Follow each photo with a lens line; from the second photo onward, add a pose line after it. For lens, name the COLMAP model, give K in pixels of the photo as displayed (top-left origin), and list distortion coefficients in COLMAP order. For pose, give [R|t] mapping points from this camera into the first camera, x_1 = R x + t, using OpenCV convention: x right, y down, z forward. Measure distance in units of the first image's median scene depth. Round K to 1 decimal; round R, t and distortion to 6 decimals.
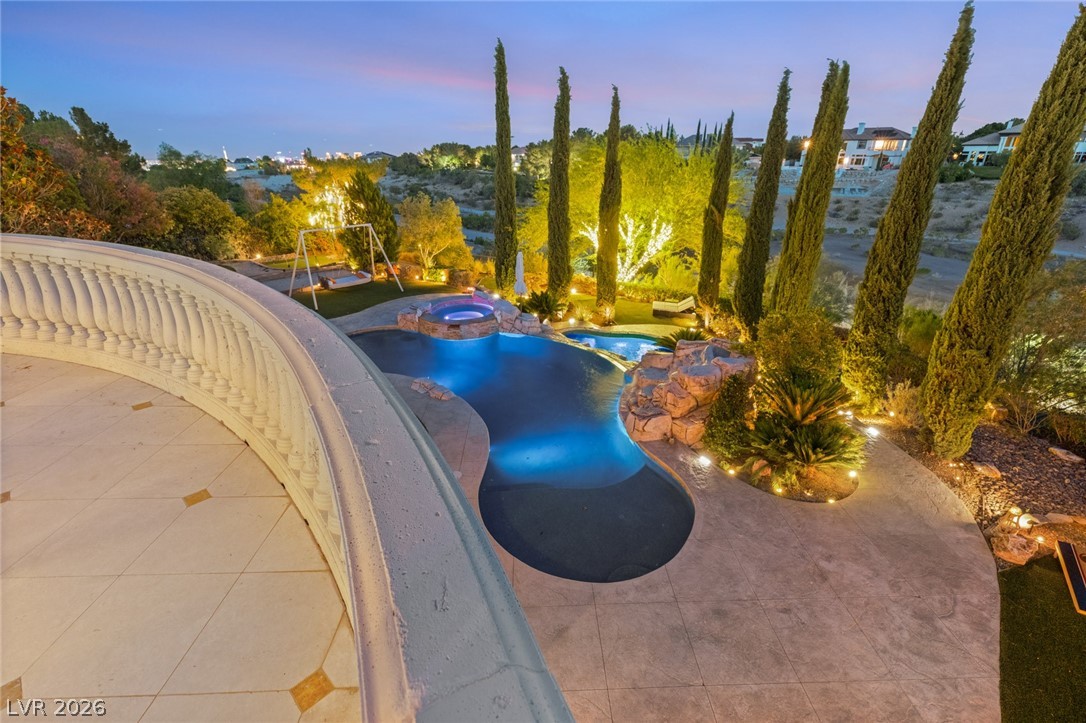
lens RADIAL K [[487.9, 0, 547.4], [0, 487.9, 364.9], [0, 0, 1]] dist [-0.000991, -0.000495]
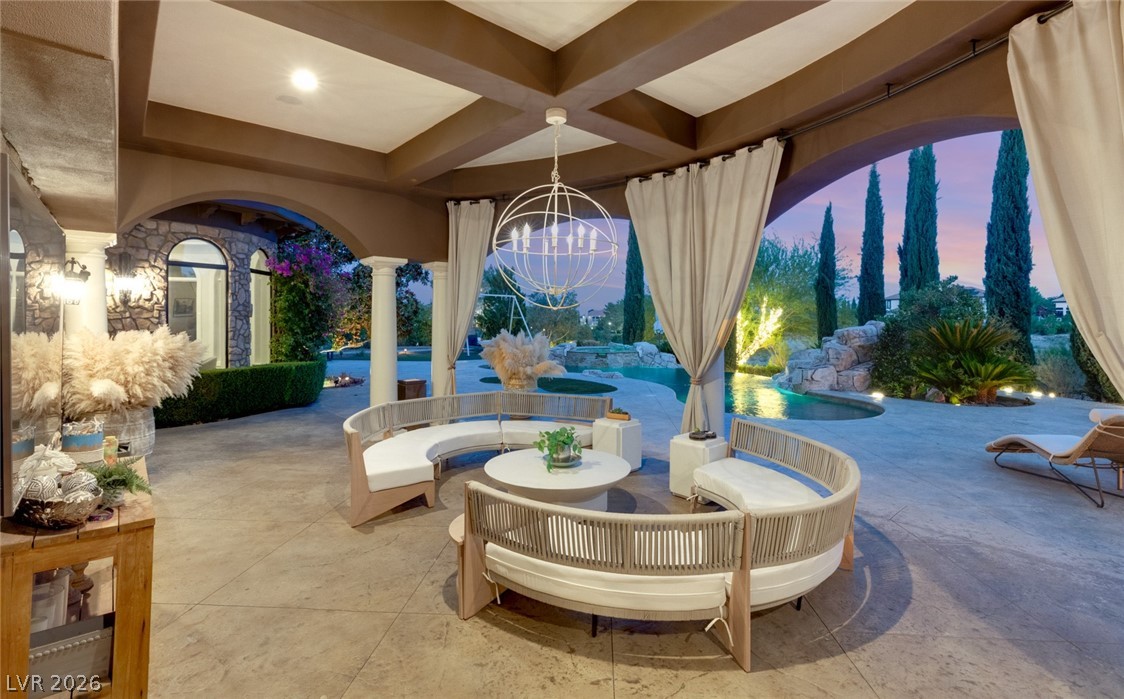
lens RADIAL K [[537.8, 0, 557.6], [0, 537.8, 343.9], [0, 0, 1]] dist [0.000372, -0.000218]
pose [[0.996187, 0.002017, -0.087218, -0.214331], [-0.036666, 0.916832, -0.397587, 0.447478], [0.079163, 0.399269, 0.913410, -0.150162]]
